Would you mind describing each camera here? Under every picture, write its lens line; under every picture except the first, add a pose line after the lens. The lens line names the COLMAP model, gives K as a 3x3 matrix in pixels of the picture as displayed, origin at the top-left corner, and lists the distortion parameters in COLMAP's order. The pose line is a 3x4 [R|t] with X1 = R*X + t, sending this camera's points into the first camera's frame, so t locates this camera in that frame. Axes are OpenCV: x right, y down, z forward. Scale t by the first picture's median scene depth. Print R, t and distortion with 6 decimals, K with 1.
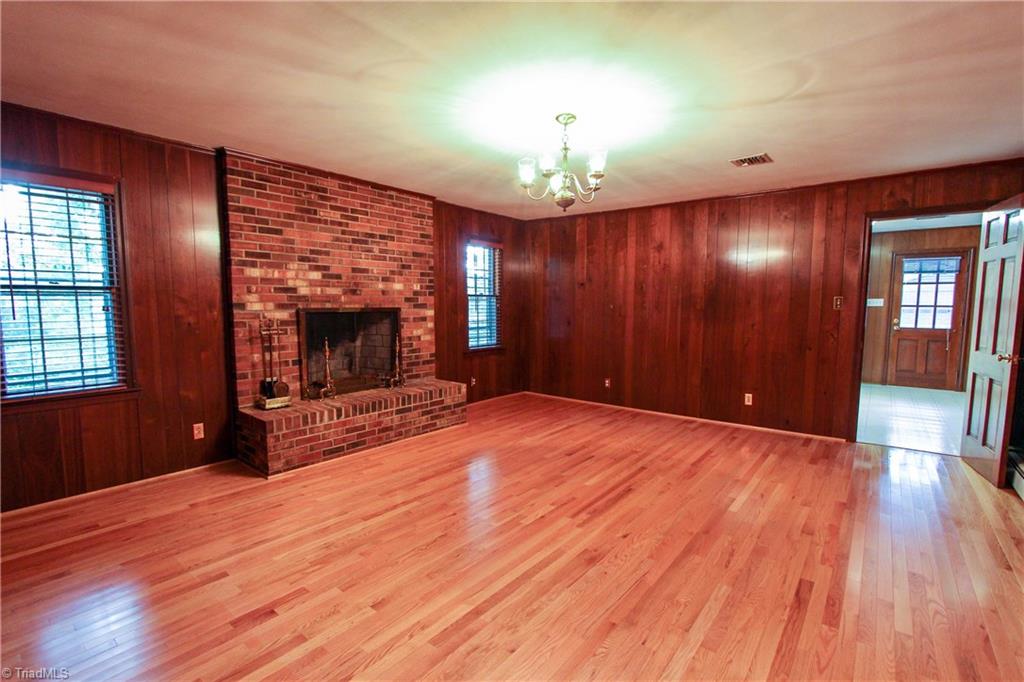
lens RADIAL K [[474.4, 0, 507.6], [0, 474.4, 344.0], [0, 0, 1]] dist [-0.020588, 0.004554]
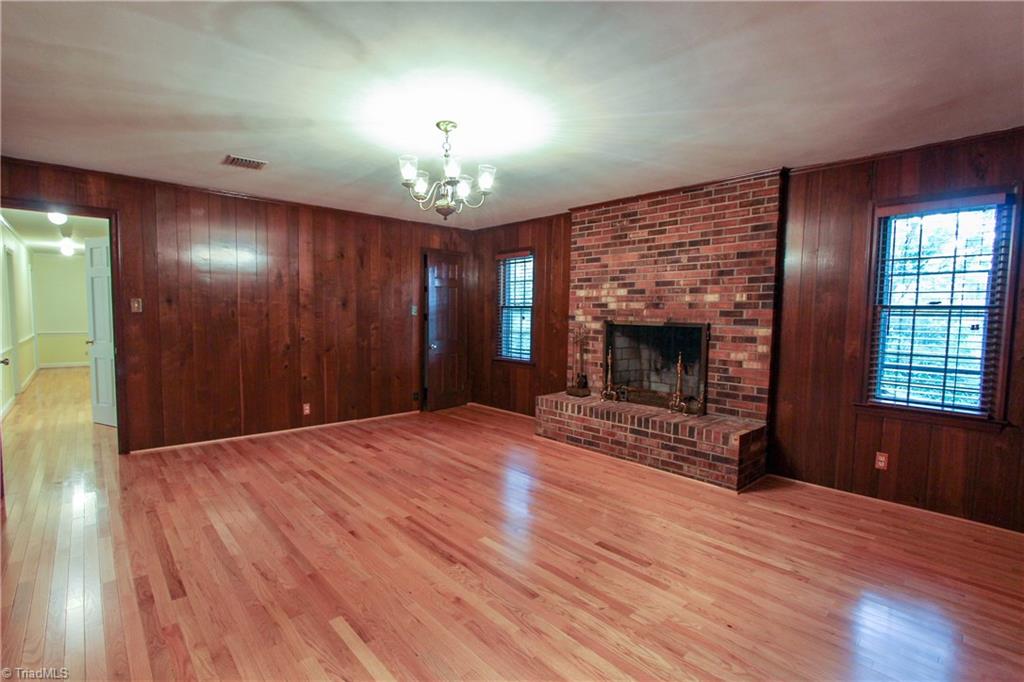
lens RADIAL K [[474.4, 0, 510.9], [0, 474.4, 344.4], [0, 0, 1]] dist [-0.020588, 0.004554]
pose [[-0.153886, 0.054964, -0.986559, 0.753542], [-0.101308, 0.992312, 0.071087, -0.073569], [0.982881, 0.110886, -0.147135, 0.910226]]
